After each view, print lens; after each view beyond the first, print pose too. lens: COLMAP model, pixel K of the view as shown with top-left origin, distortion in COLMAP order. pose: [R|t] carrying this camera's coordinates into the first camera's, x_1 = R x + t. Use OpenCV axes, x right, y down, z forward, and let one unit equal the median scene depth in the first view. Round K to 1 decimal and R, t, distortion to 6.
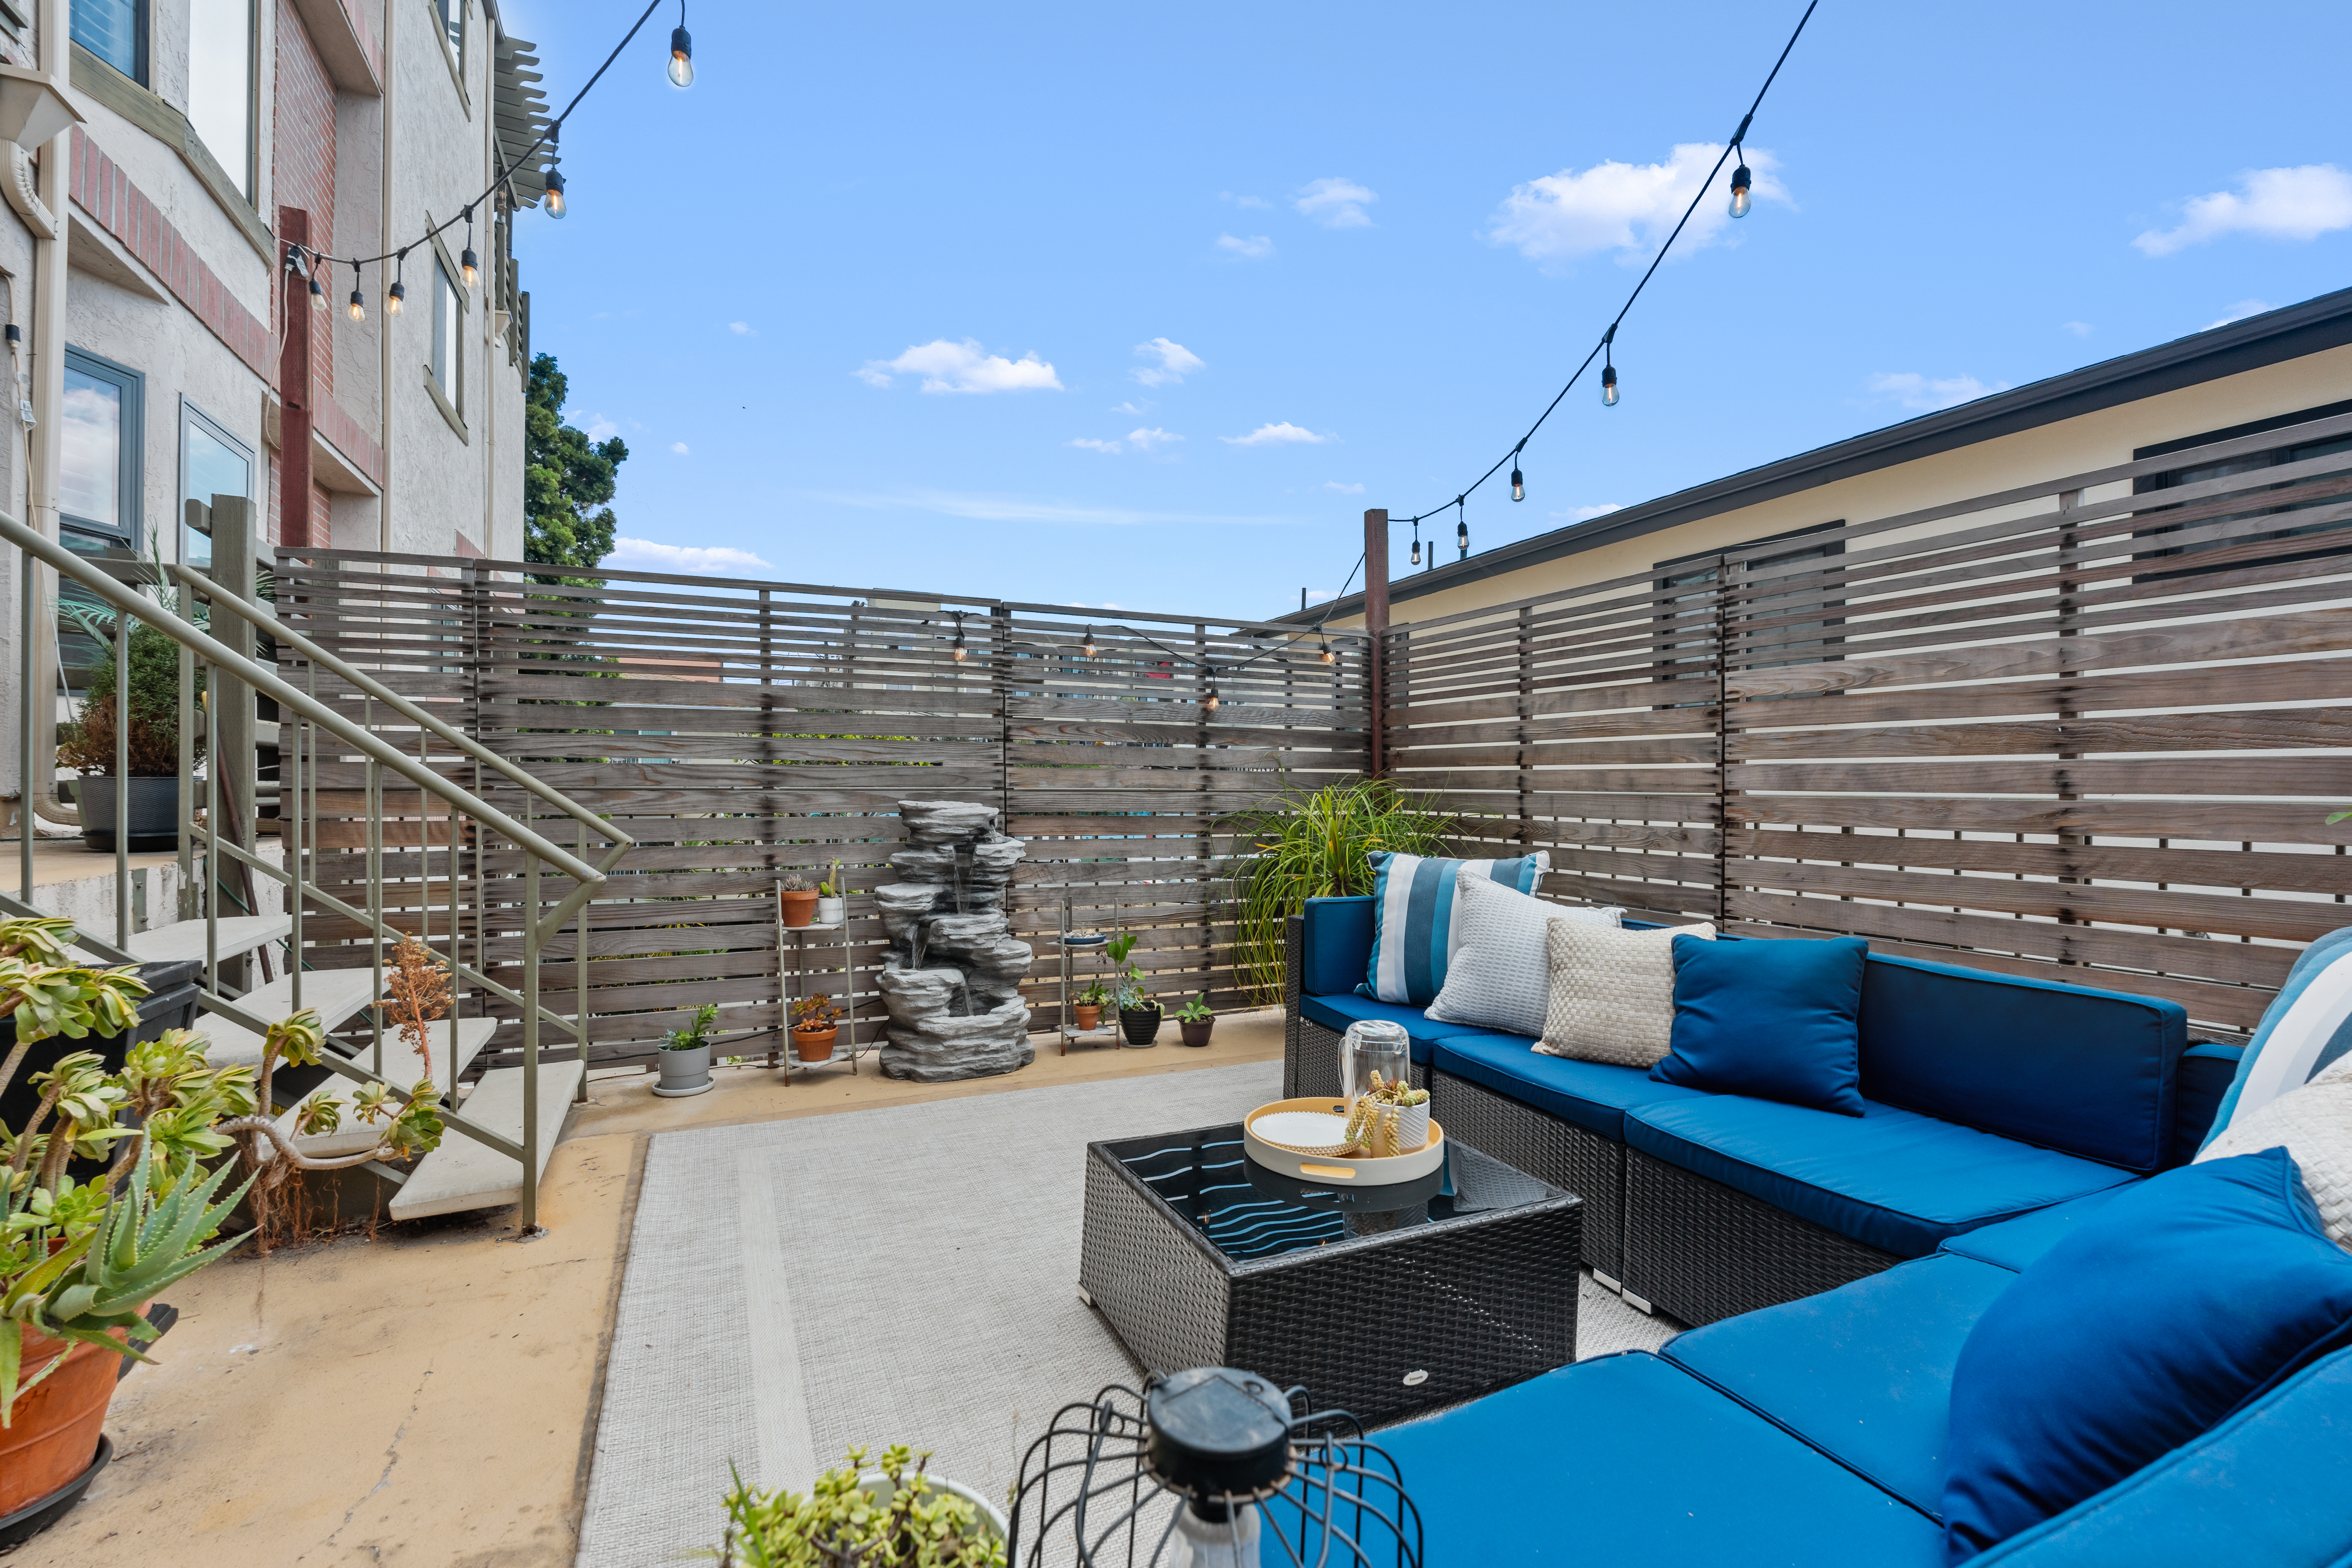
lens RADIAL K [[1027.5, 0, 1178.4], [0, 1027.5, 776.8], [0, 0, 1]] dist [-0.005235, 0.000118]
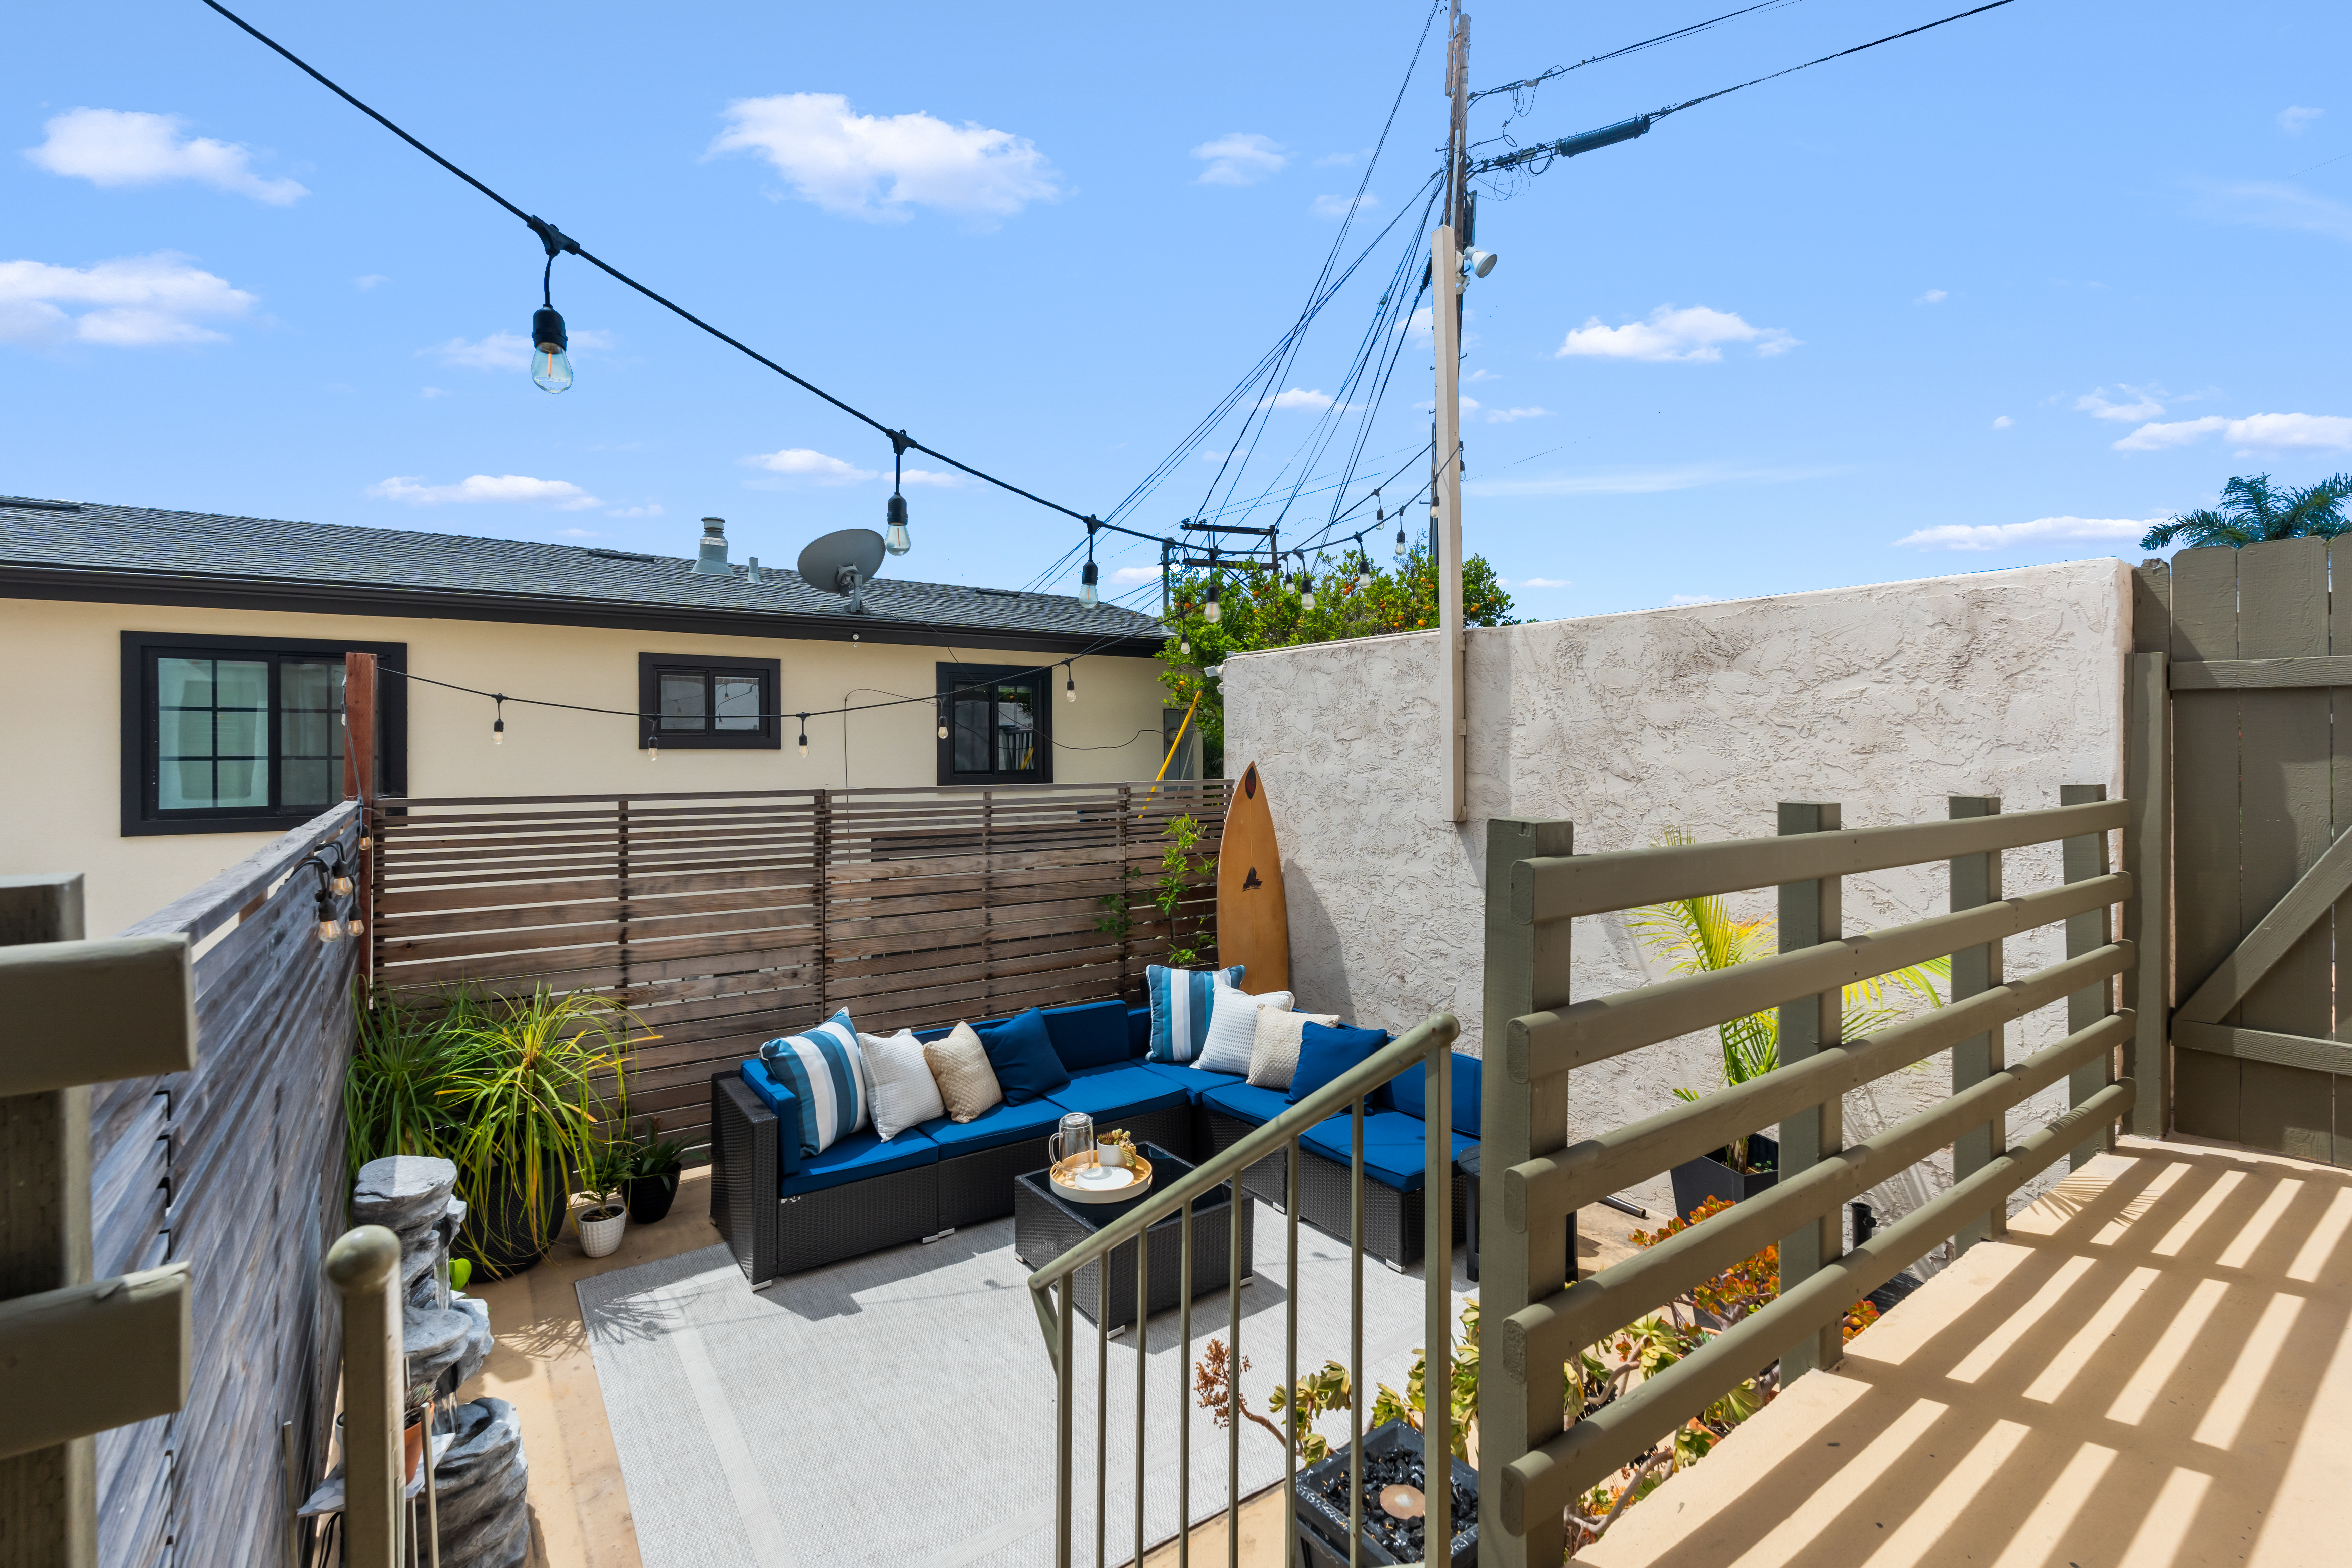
lens RADIAL K [[1045.3, 0, 1168.9], [0, 1045.3, 748.8], [0, 0, 1]] dist [-0.003357, -0.000064]
pose [[-0.178601, -0.004631, 0.983911, -1.029544], [-0.008502, 0.999959, 0.003163, -0.262675], [-0.983885, -0.007800, -0.178633, 0.702700]]
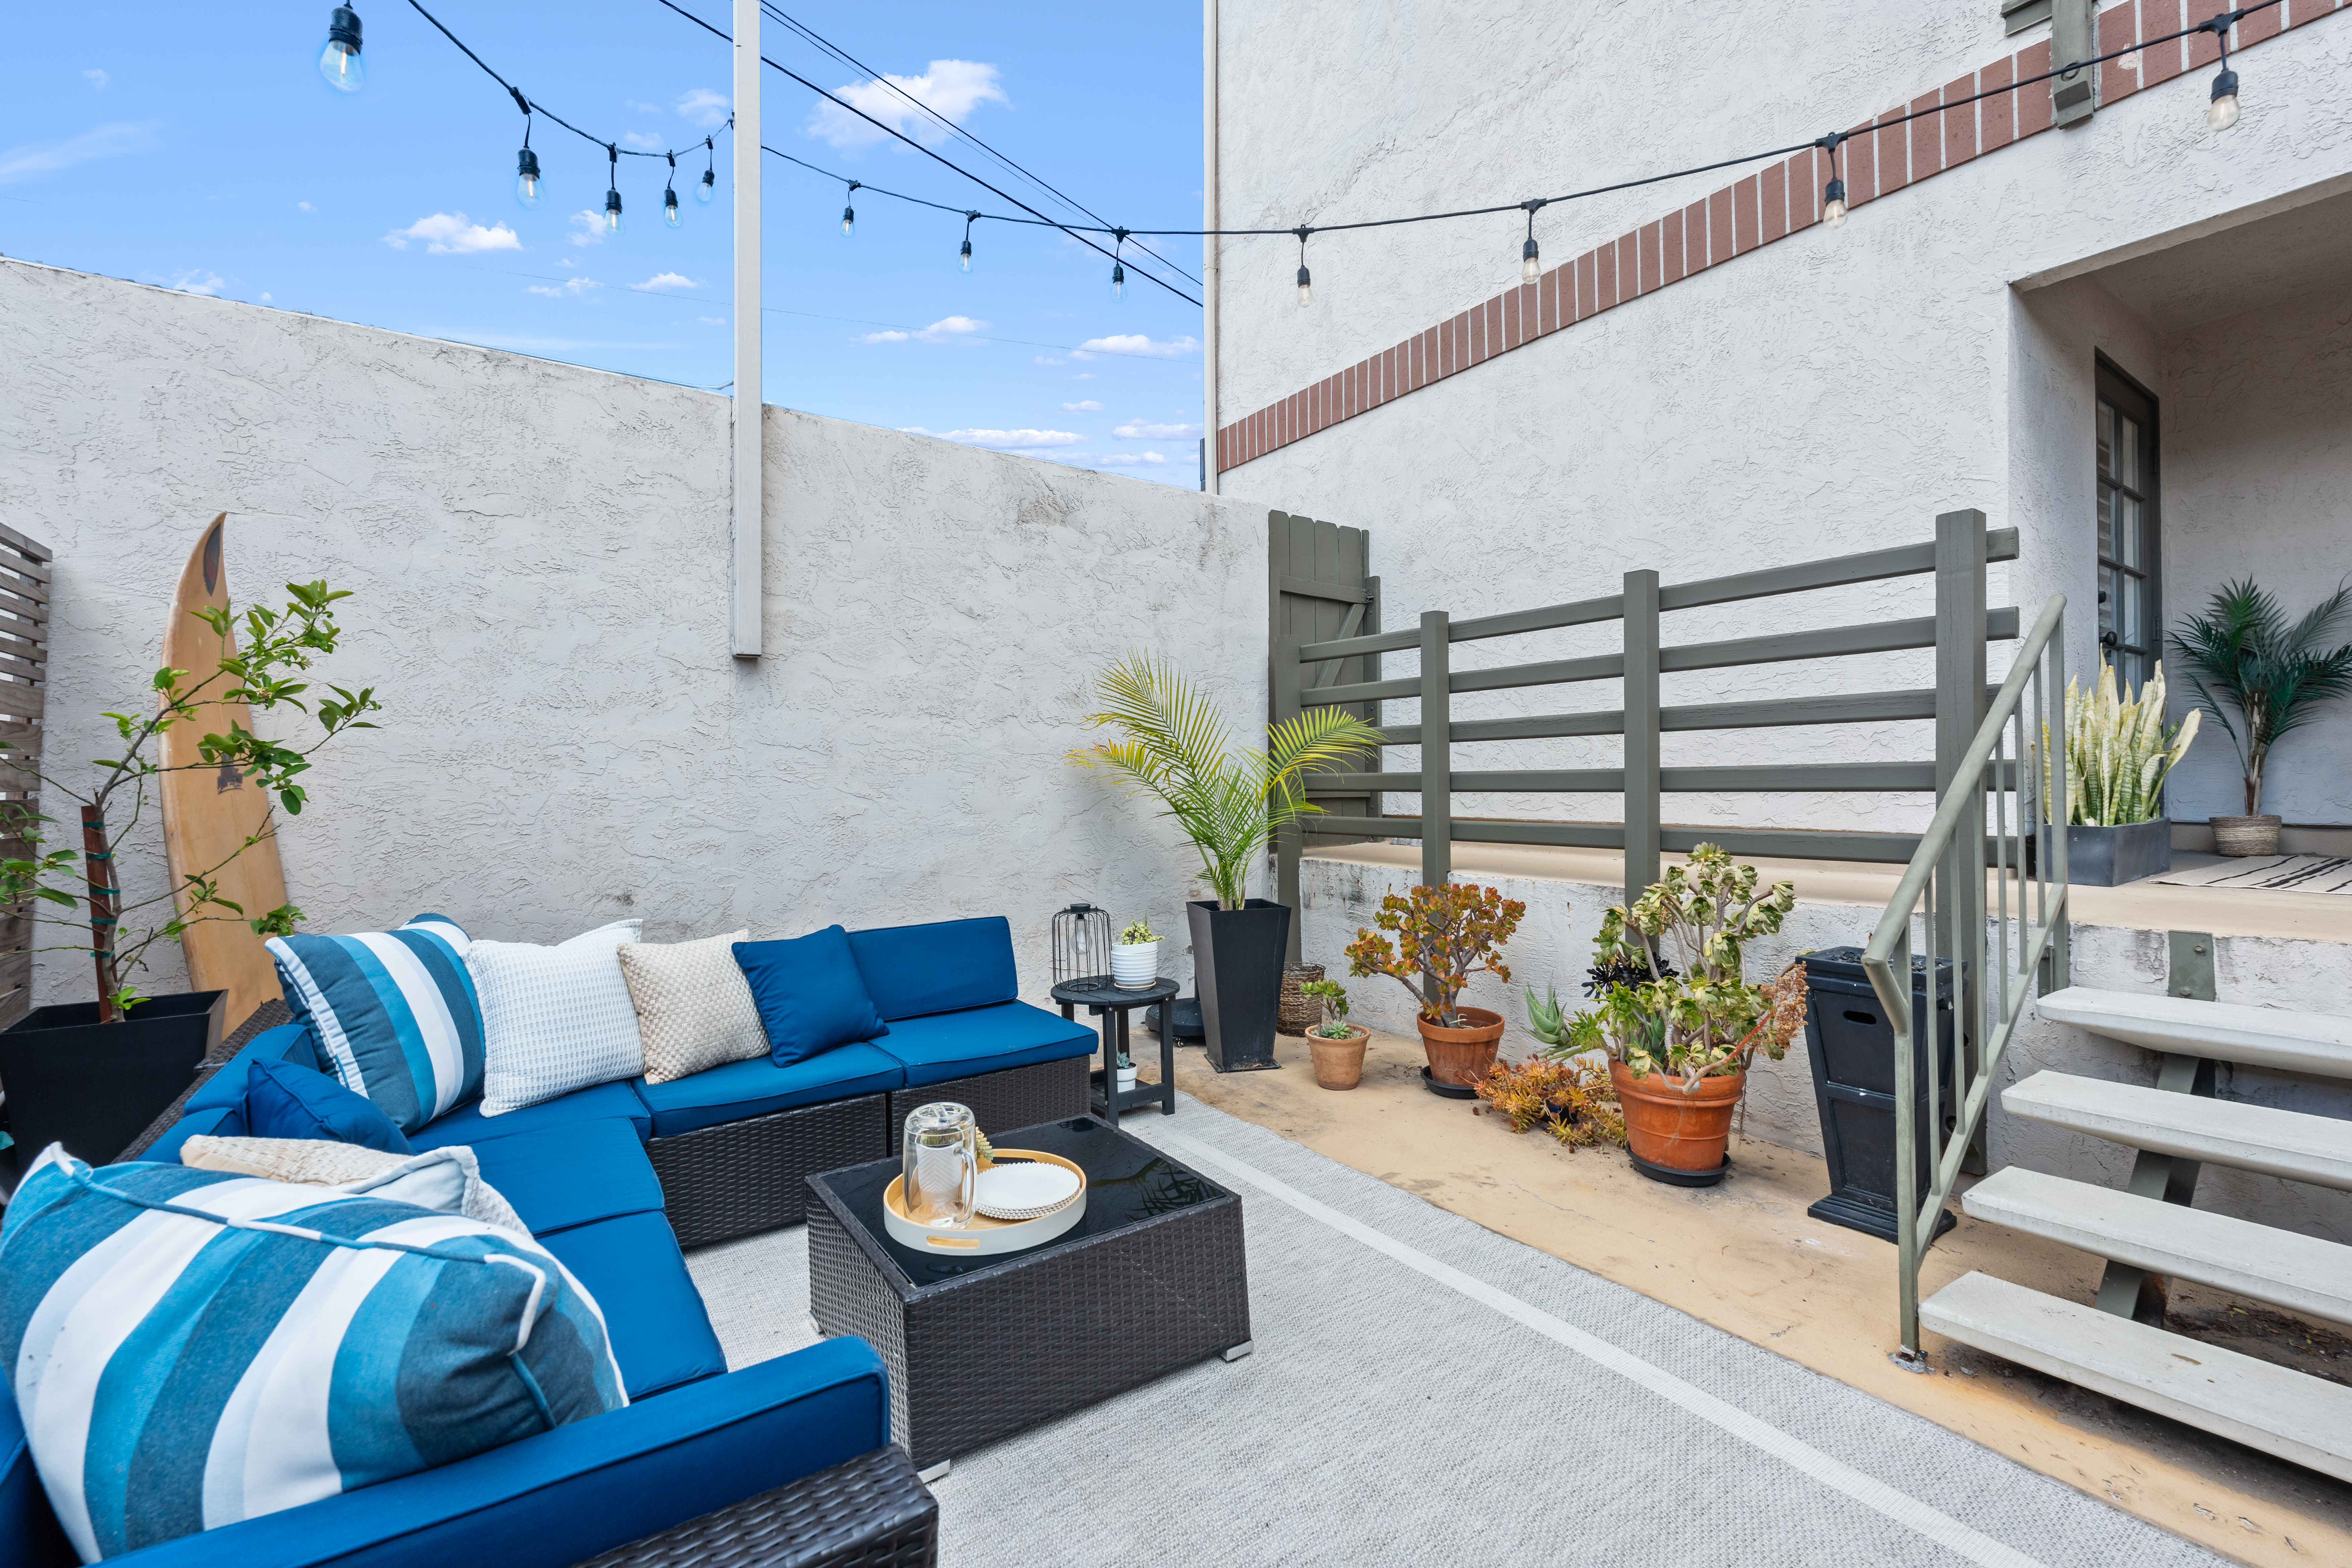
lens RADIAL K [[1027.5, 0, 1178.4], [0, 1027.5, 776.8], [0, 0, 1]] dist [-0.005235, 0.000118]
pose [[-0.985604, -0.003145, -0.169041, 0.080539], [-0.000607, 0.999886, -0.015062, -0.021881], [0.169069, -0.014743, -0.985494, 1.149459]]
